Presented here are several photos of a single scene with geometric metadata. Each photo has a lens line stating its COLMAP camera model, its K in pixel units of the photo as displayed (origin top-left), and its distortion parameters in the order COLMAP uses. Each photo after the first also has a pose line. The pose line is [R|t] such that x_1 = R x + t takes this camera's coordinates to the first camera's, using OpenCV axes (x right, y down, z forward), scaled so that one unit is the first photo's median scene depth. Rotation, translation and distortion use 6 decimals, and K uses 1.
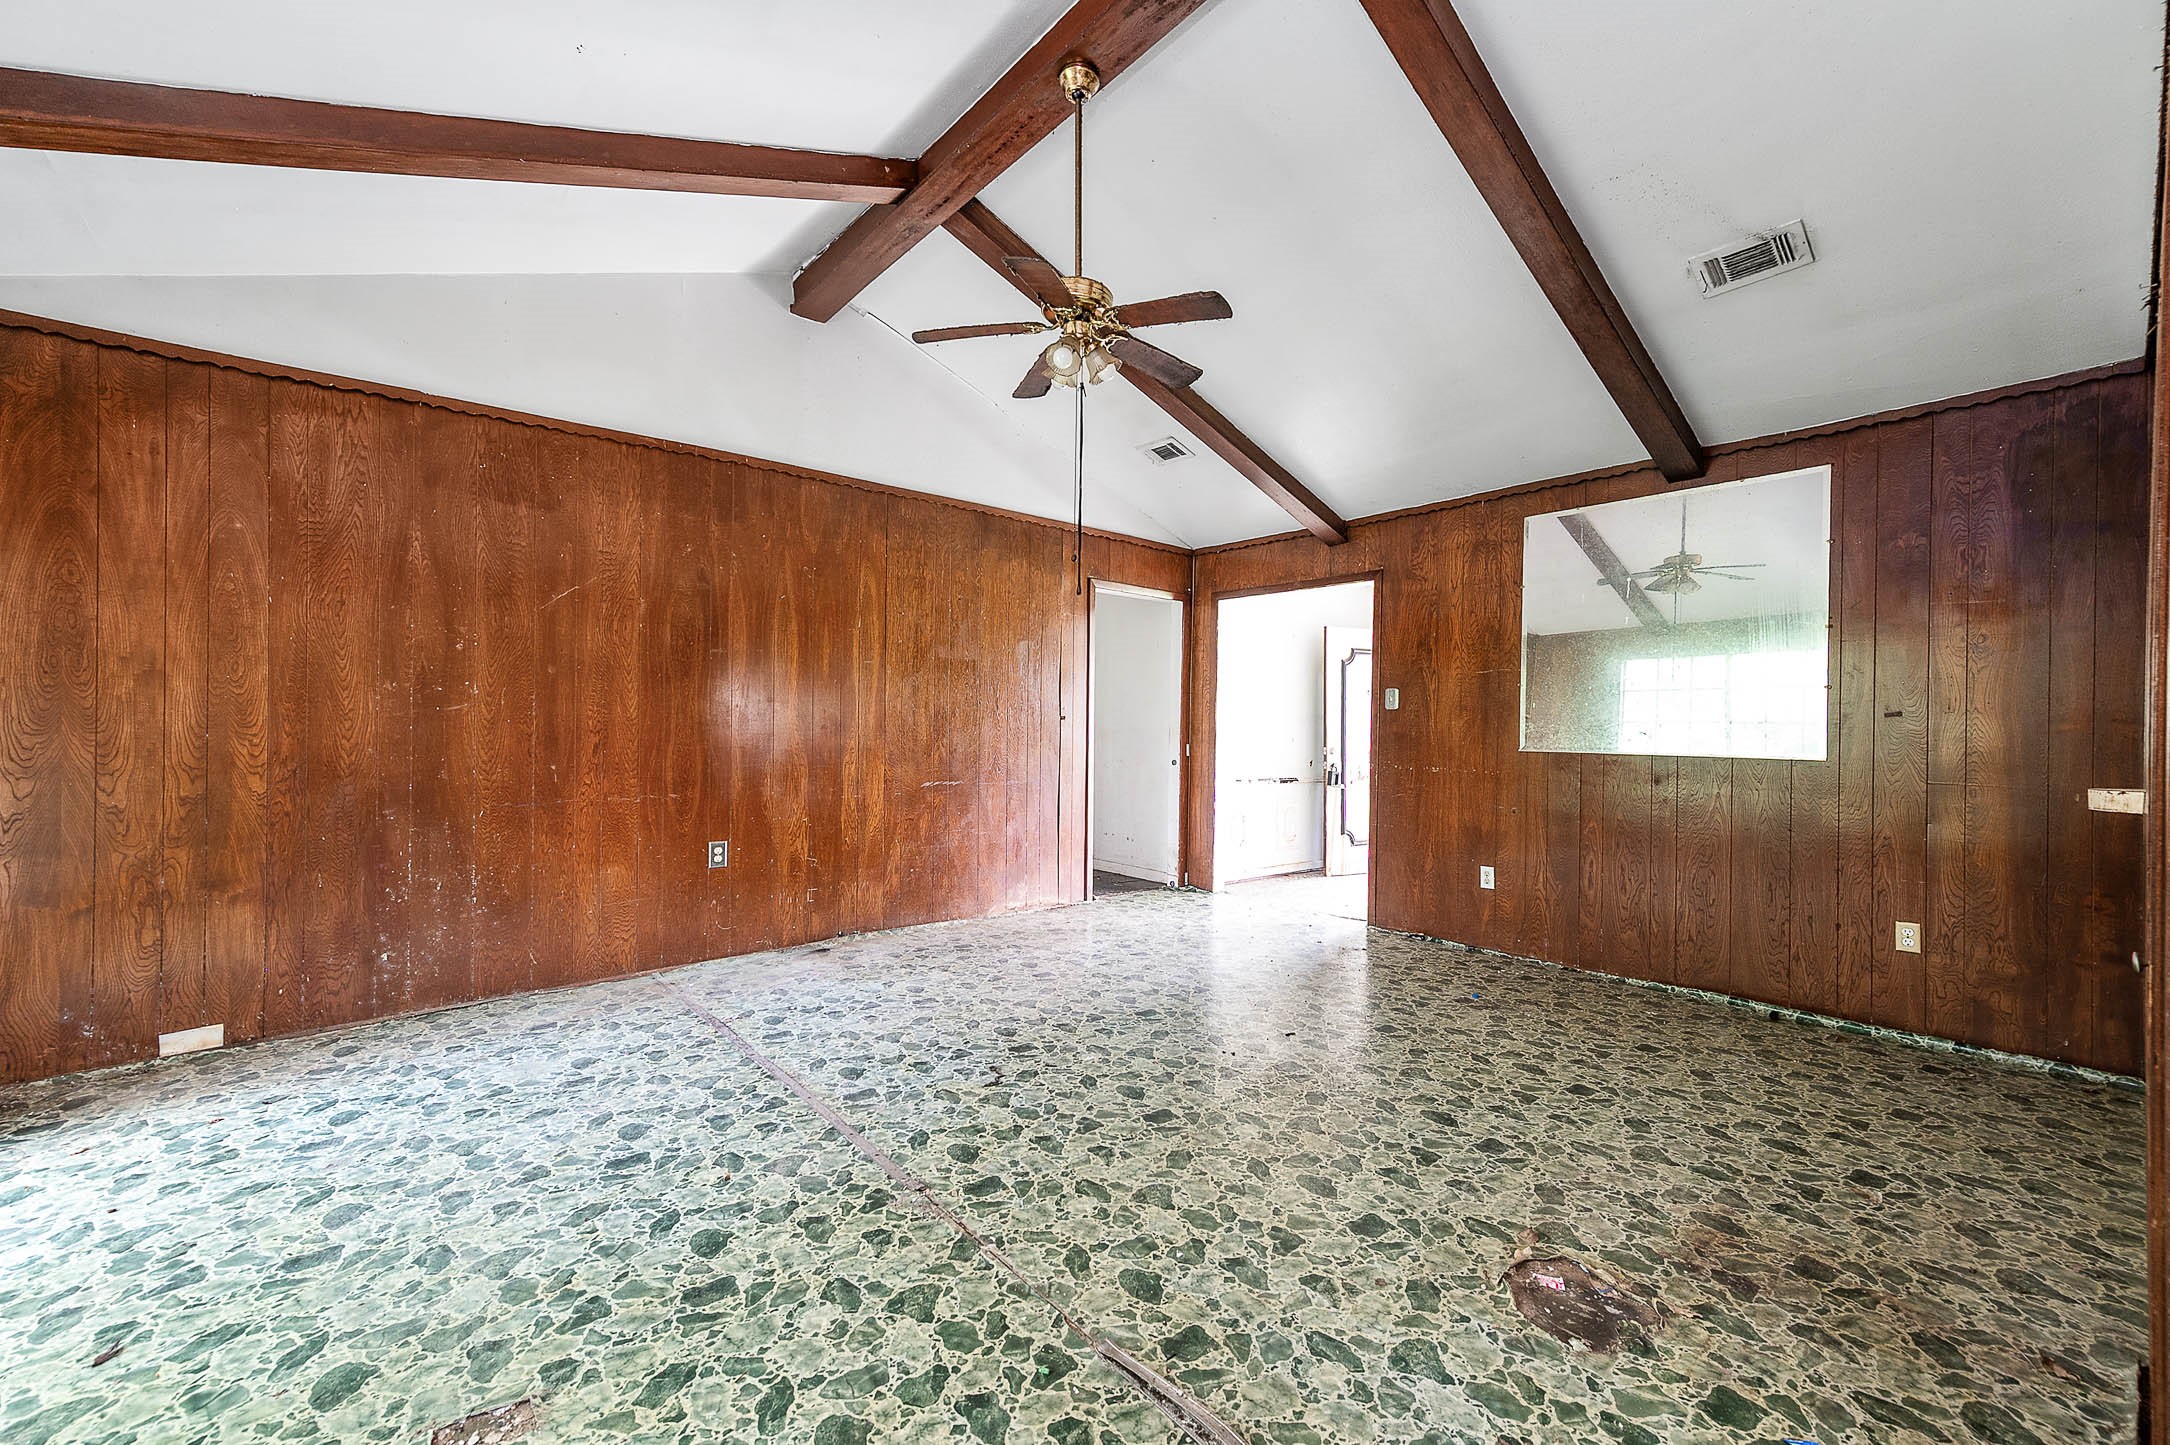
lens RADIAL K [[874.1, 0, 1085.0], [0, 874.1, 722.5], [0, 0, 1]] dist [0.012645, 0.000325]
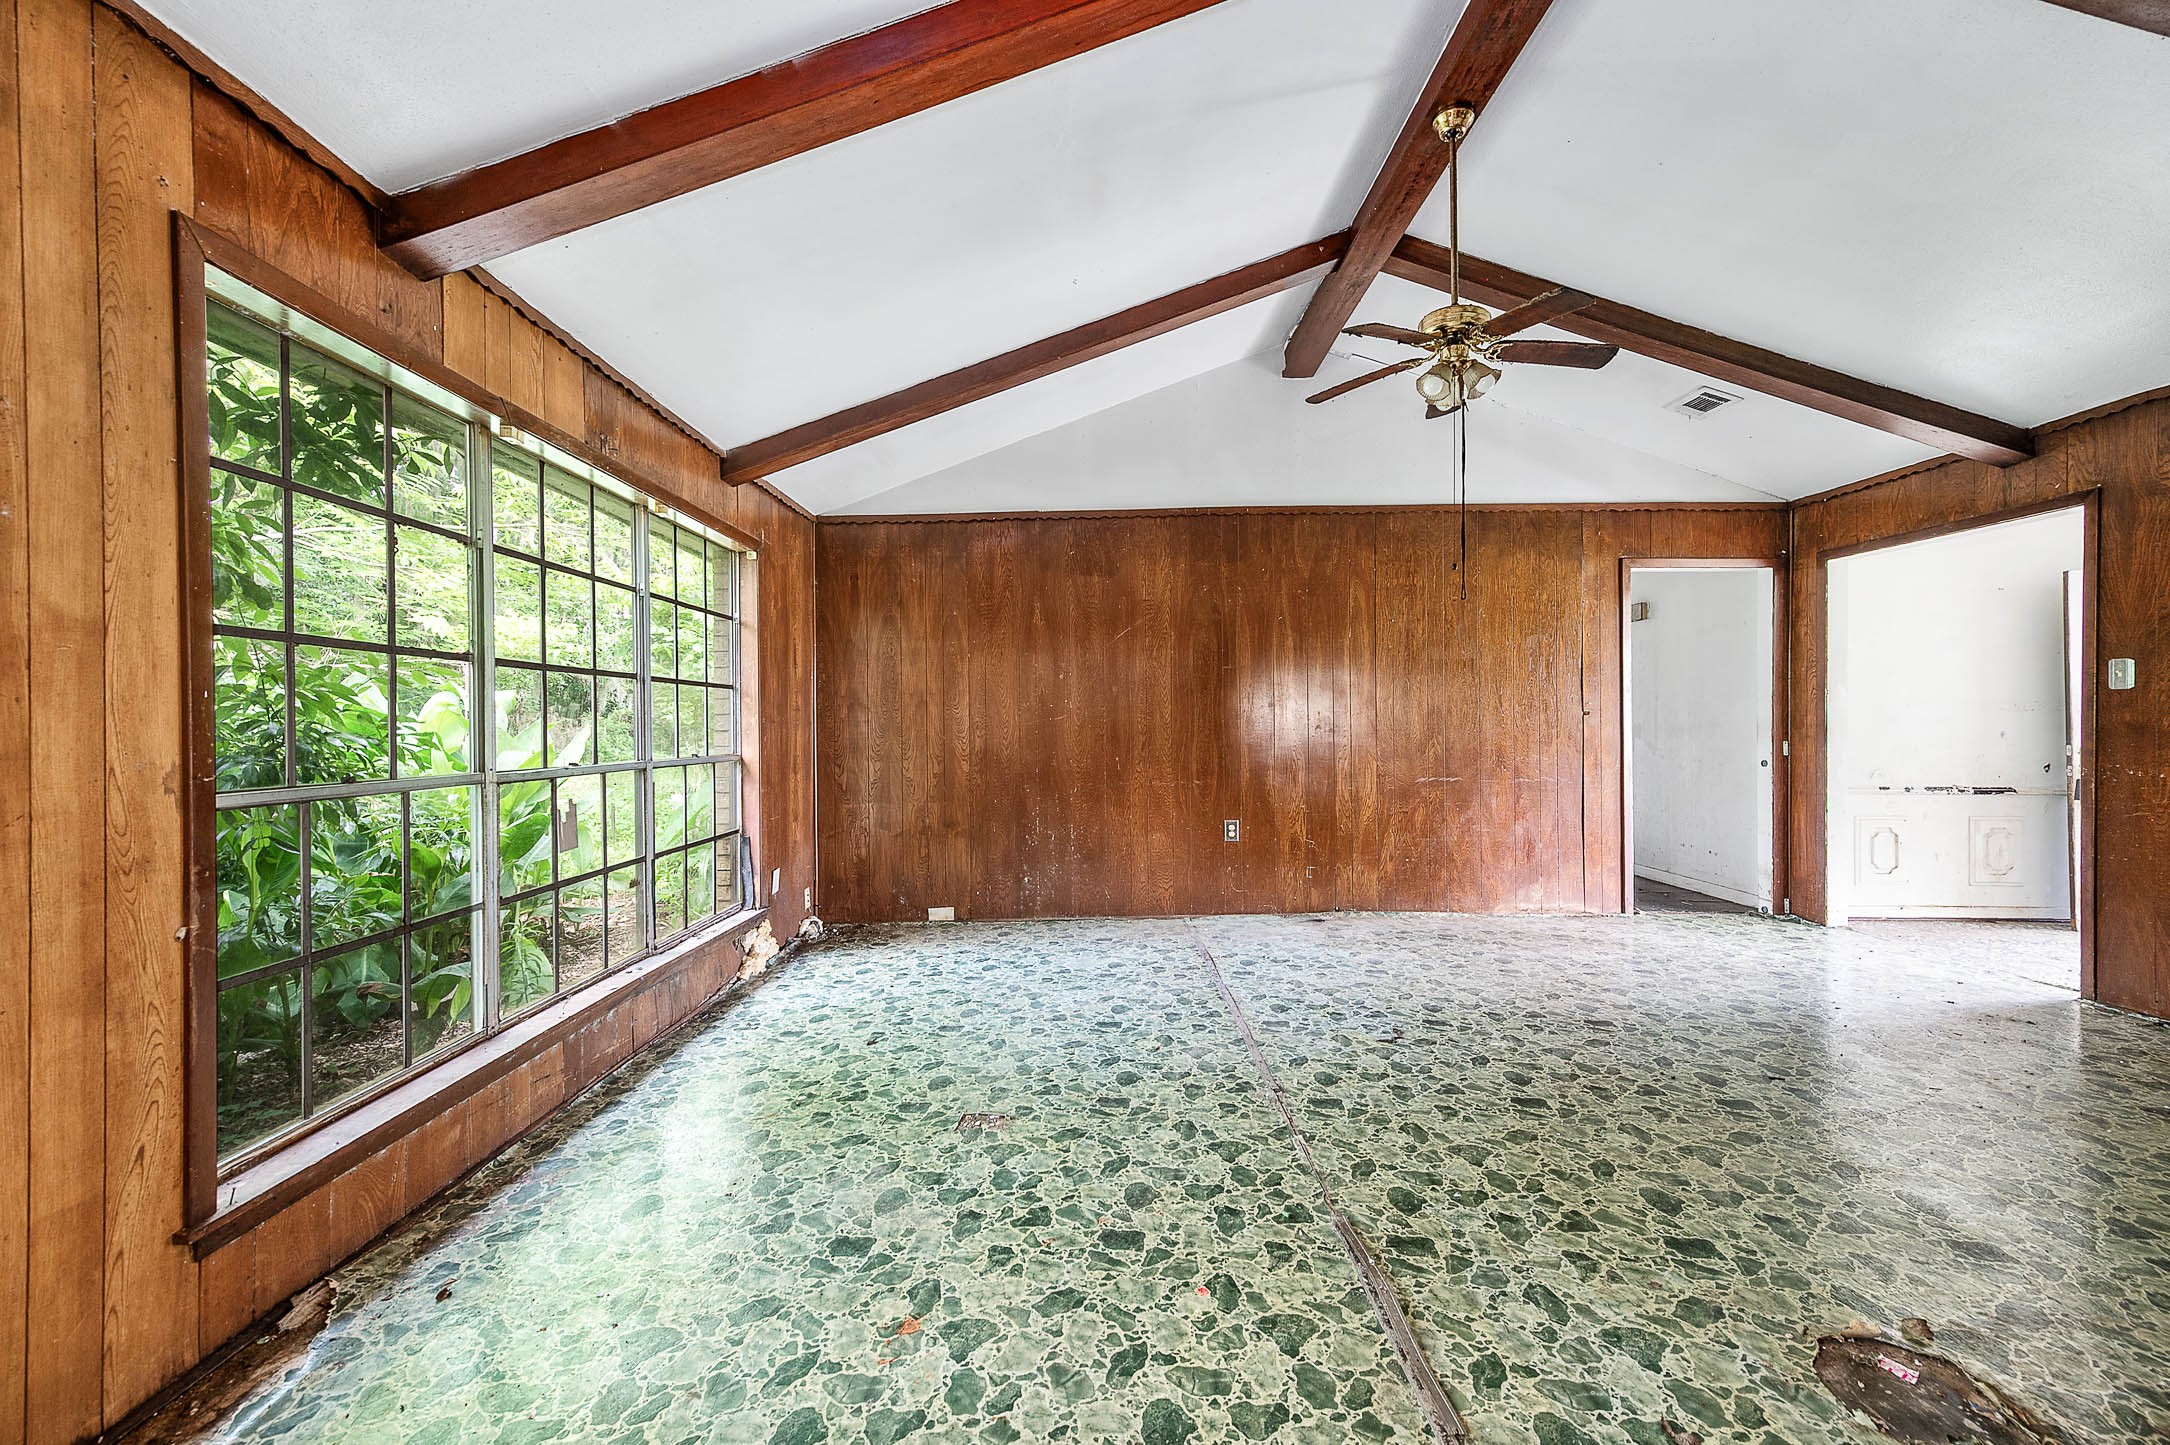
lens RADIAL K [[874.1, 0, 1085.0], [0, 874.1, 722.5], [0, 0, 1]] dist [0.012645, 0.000325]
pose [[0.755226, -0.018023, -0.655216, 0.260563], [0.018449, 0.999810, -0.006237, 0.000786], [0.655204, -0.007378, 0.755416, -0.080783]]
